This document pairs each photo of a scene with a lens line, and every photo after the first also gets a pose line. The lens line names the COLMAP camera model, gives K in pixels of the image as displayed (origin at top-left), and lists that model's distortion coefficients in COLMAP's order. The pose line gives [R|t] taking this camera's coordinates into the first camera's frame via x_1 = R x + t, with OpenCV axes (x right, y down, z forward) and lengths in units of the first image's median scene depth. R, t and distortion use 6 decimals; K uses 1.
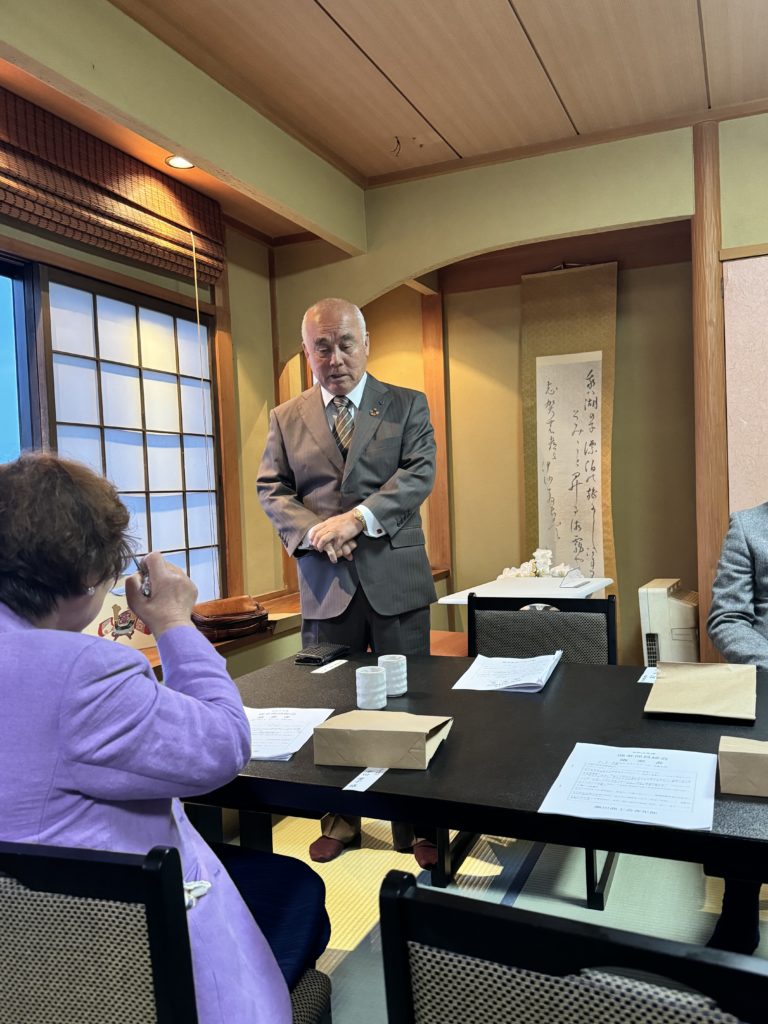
lens RADIAL K [[846.4, 0, 378.5], [0, 846.4, 520.0], [0, 0, 1]] dist [0.105516, -0.173891]
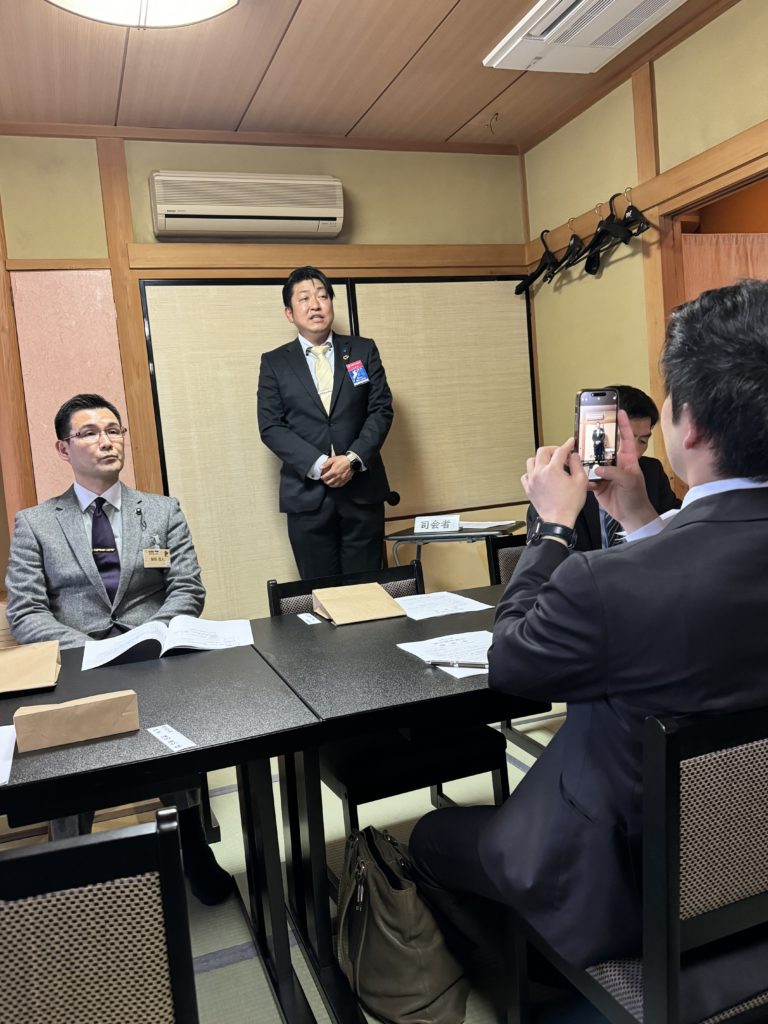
lens RADIAL K [[846.4, 0, 388.0], [0, 846.4, 516.4], [0, 0, 1]] dist [0.105516, -0.173891]
pose [[0.725828, -0.075326, 0.683739, 0.000321], [0.080590, 0.996453, 0.024226, 0.006483], [-0.683139, 0.037519, 0.729324, -0.058766]]
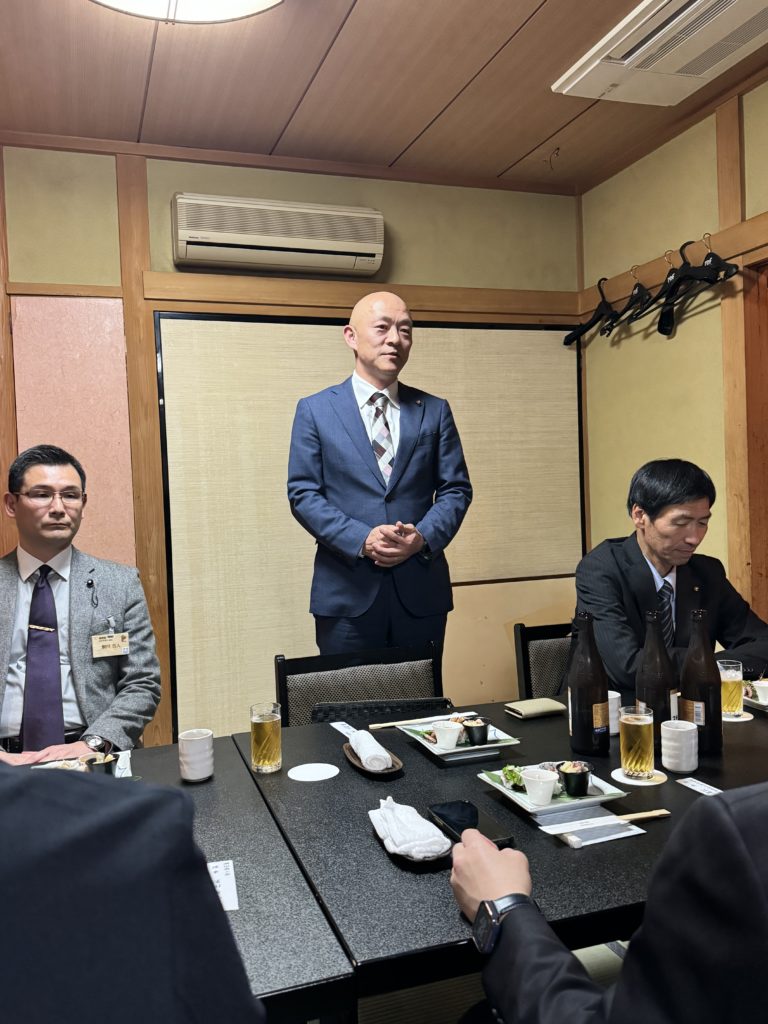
lens RADIAL K [[846.4, 0, 383.3], [0, 846.4, 514.9], [0, 0, 1]] dist [0.105516, -0.173891]
pose [[0.738211, -0.005170, 0.674550, 0.070342], [0.030199, 0.999221, -0.025391, -0.026623], [-0.673894, 0.039115, 0.737792, 0.049940]]
